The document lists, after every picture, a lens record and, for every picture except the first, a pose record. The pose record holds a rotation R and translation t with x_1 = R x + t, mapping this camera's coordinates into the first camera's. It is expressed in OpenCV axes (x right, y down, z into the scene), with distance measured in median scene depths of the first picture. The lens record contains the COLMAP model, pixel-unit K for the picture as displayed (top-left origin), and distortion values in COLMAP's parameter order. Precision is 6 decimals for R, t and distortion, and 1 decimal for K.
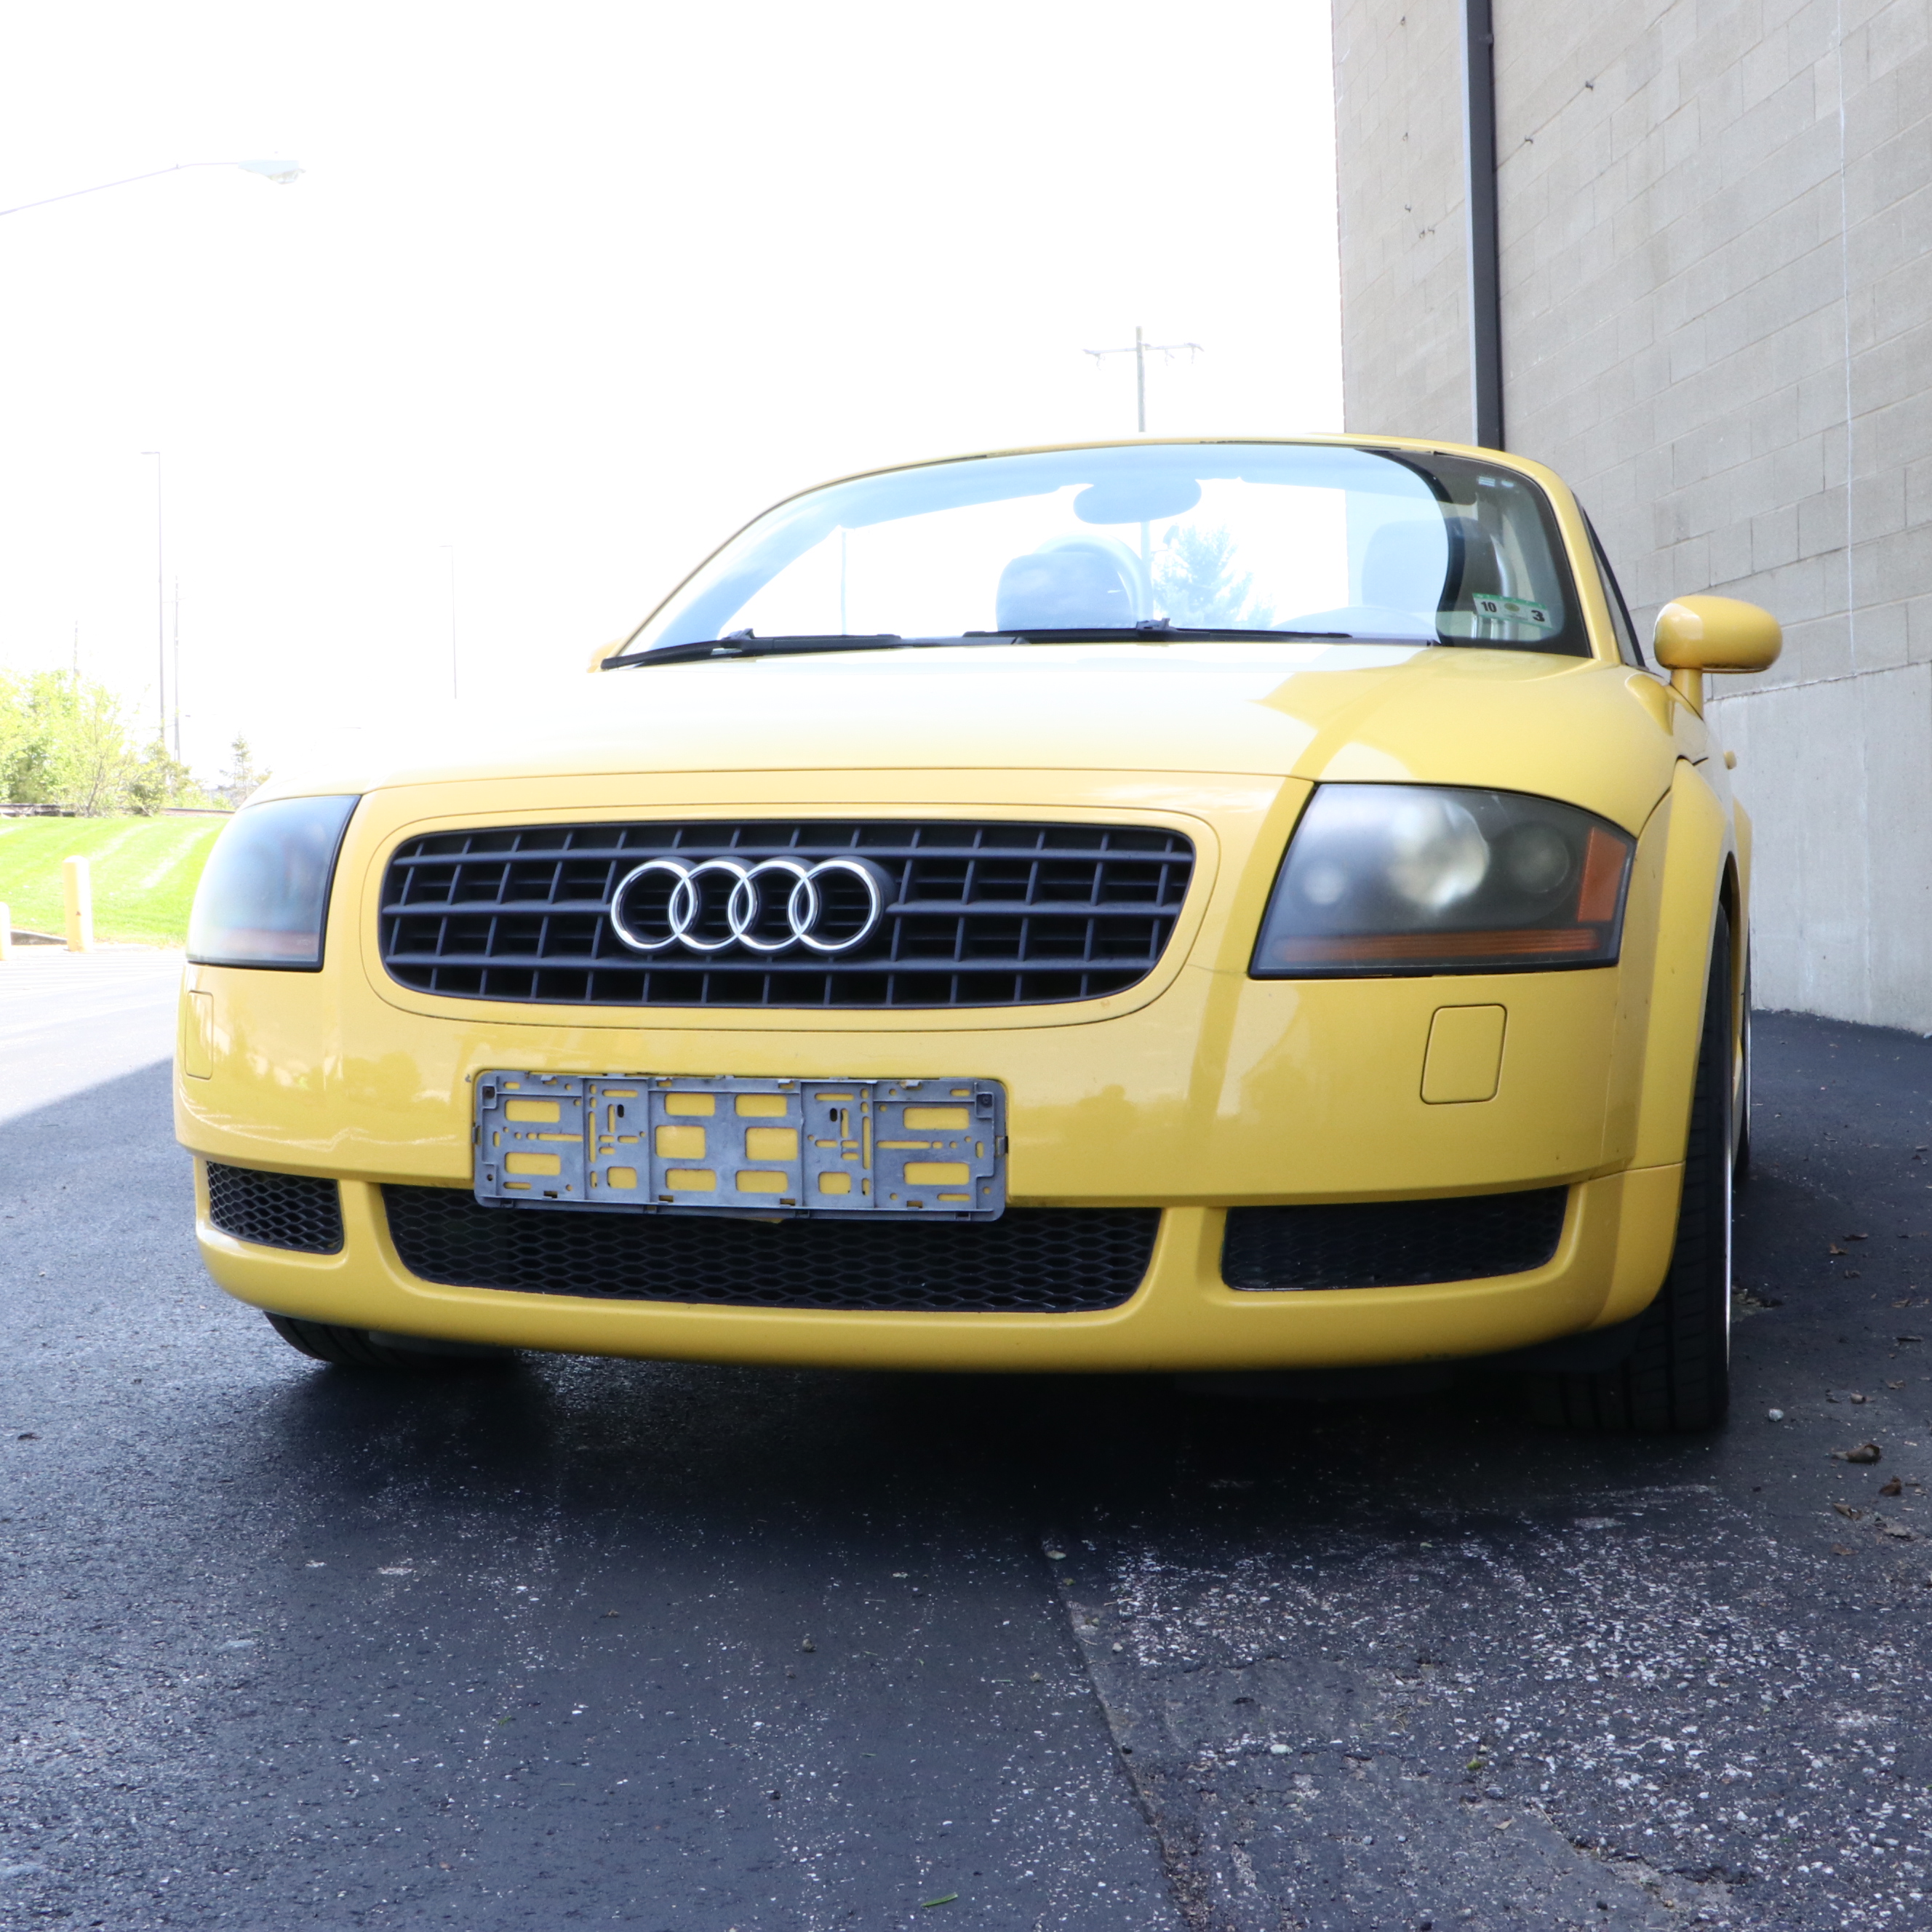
lens RADIAL K [[2483.8, 0, 966.0], [0, 2483.8, 966.0], [0, 0, 1]] dist [0.001930, -0.085477]
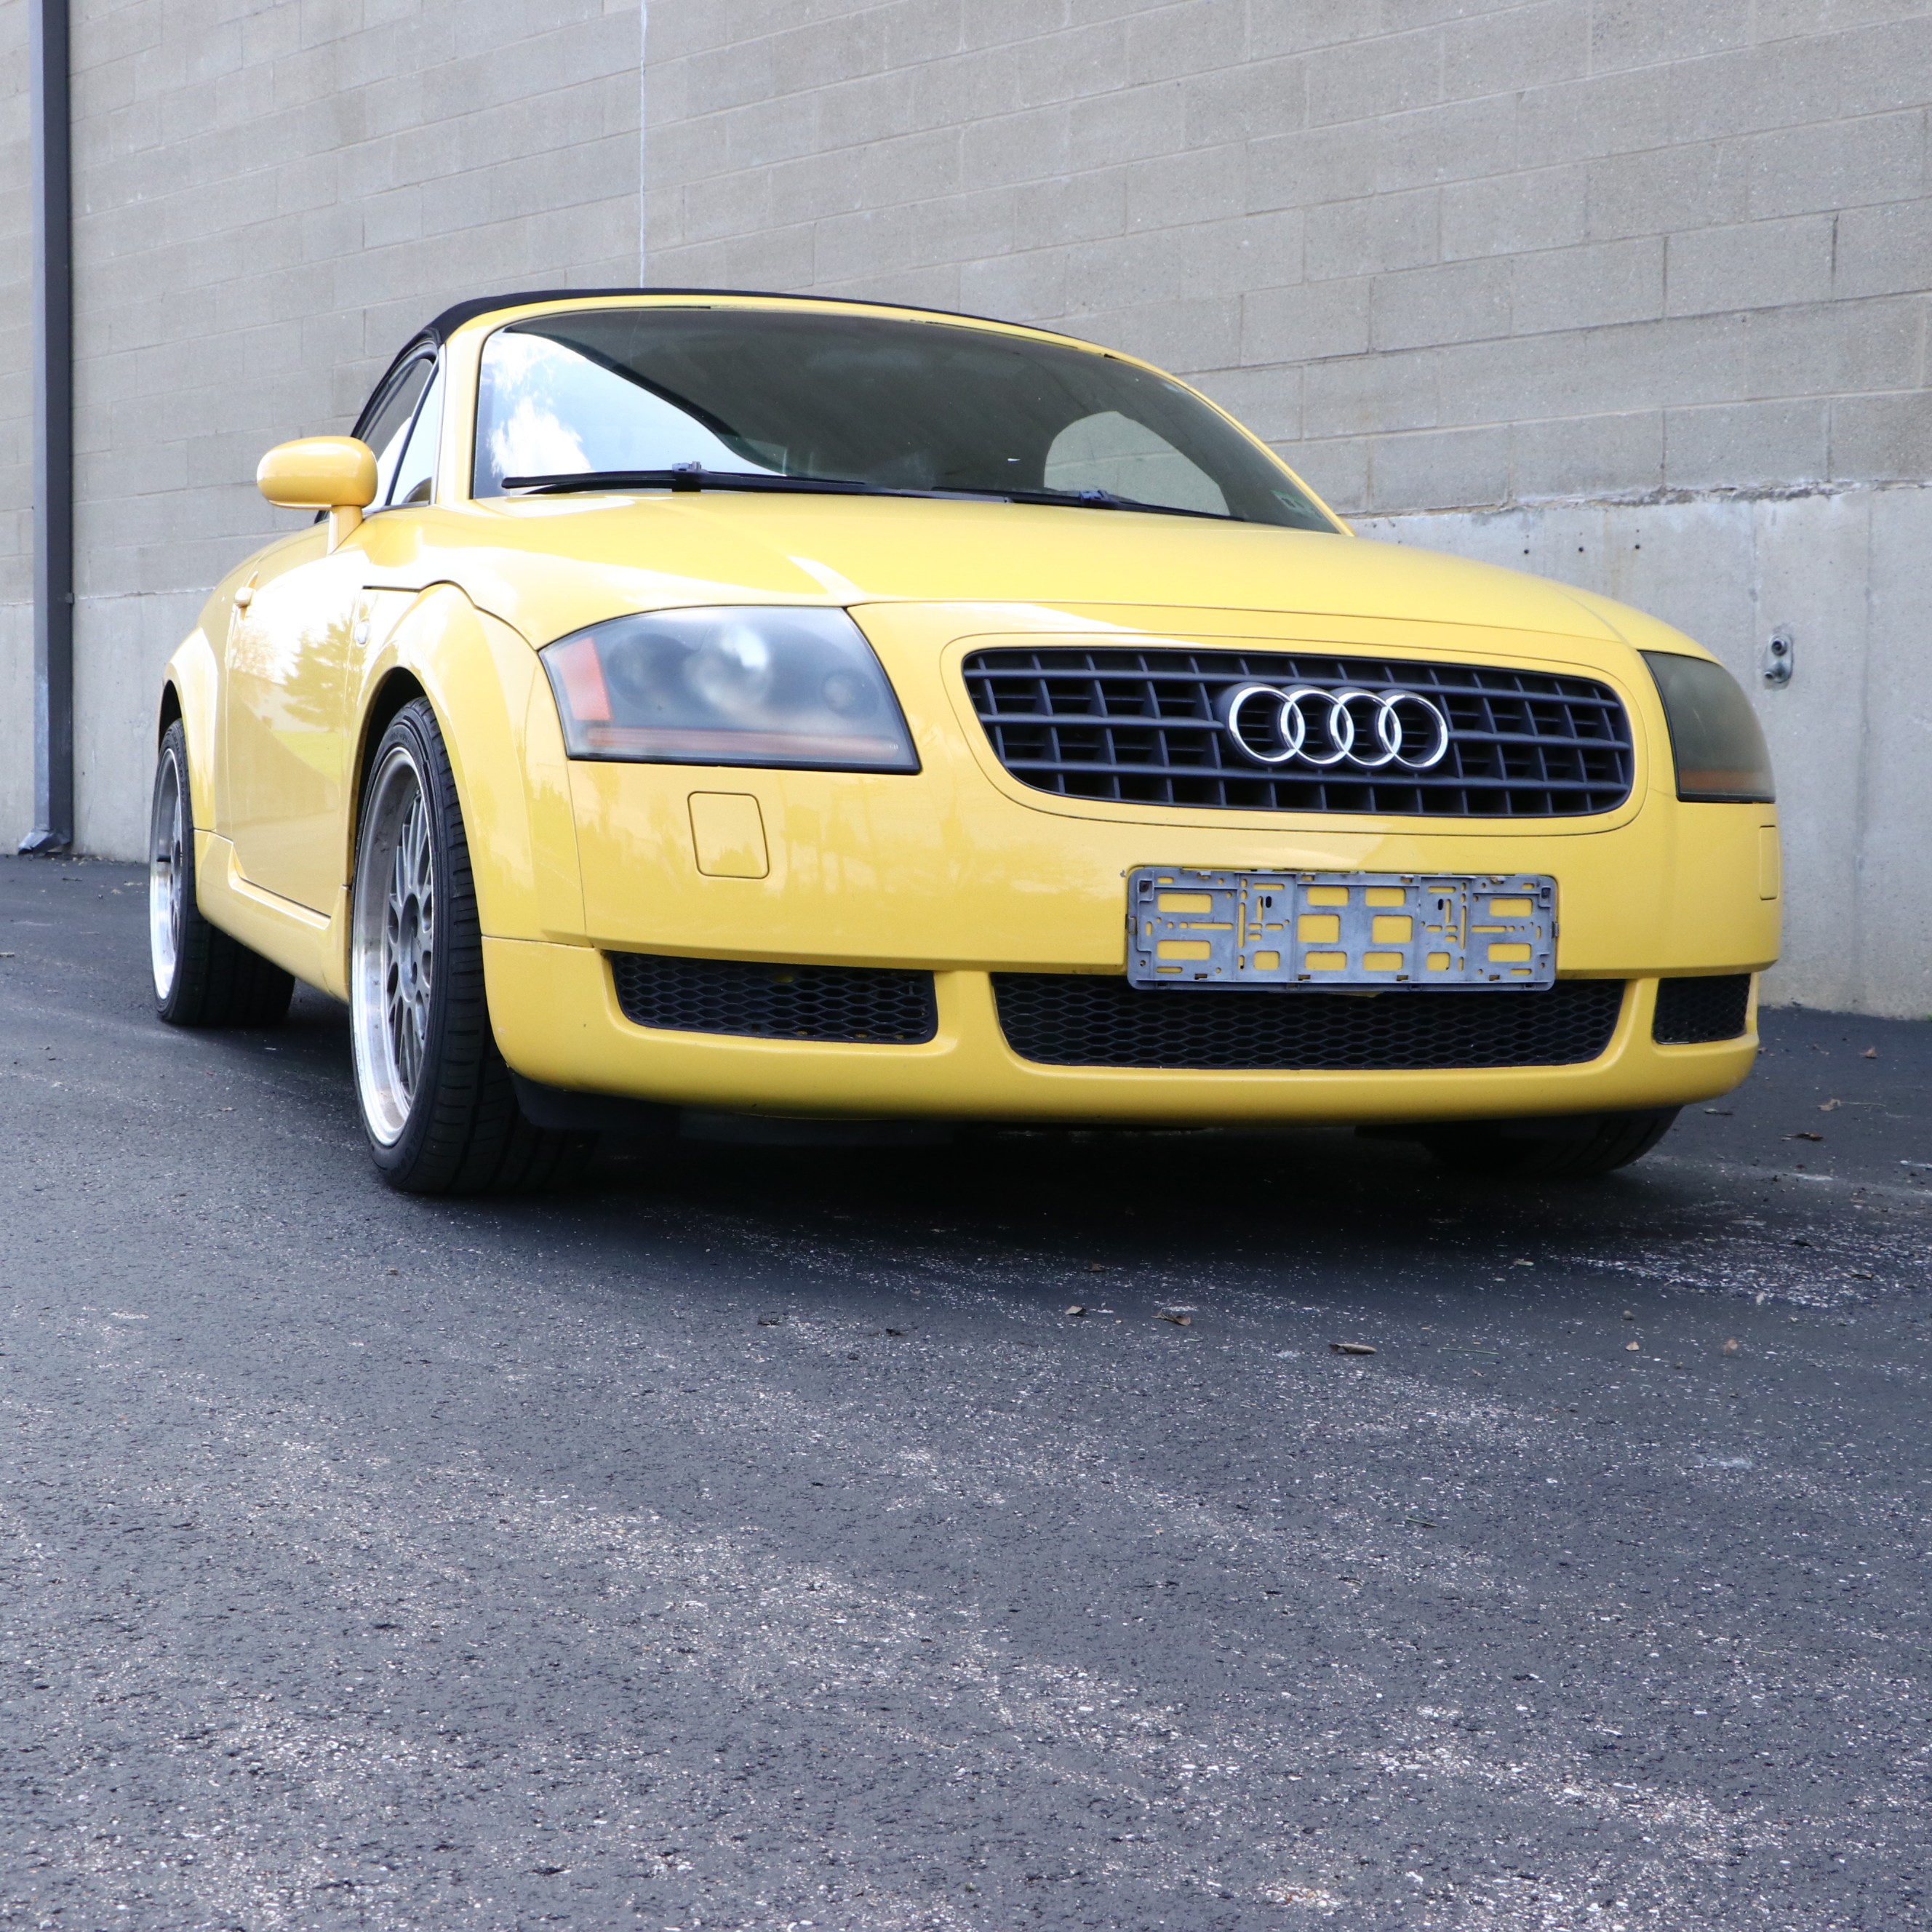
lens RADIAL K [[2634.3, 0, 966.0], [0, 2634.3, 966.0], [0, 0, 1]] dist [-0.118900, 0.178321]
pose [[0.848534, -0.007563, 0.529087, -0.896799], [-0.015120, 0.999143, 0.038531, 0.043062], [-0.528925, -0.040695, 0.847693, 0.044525]]
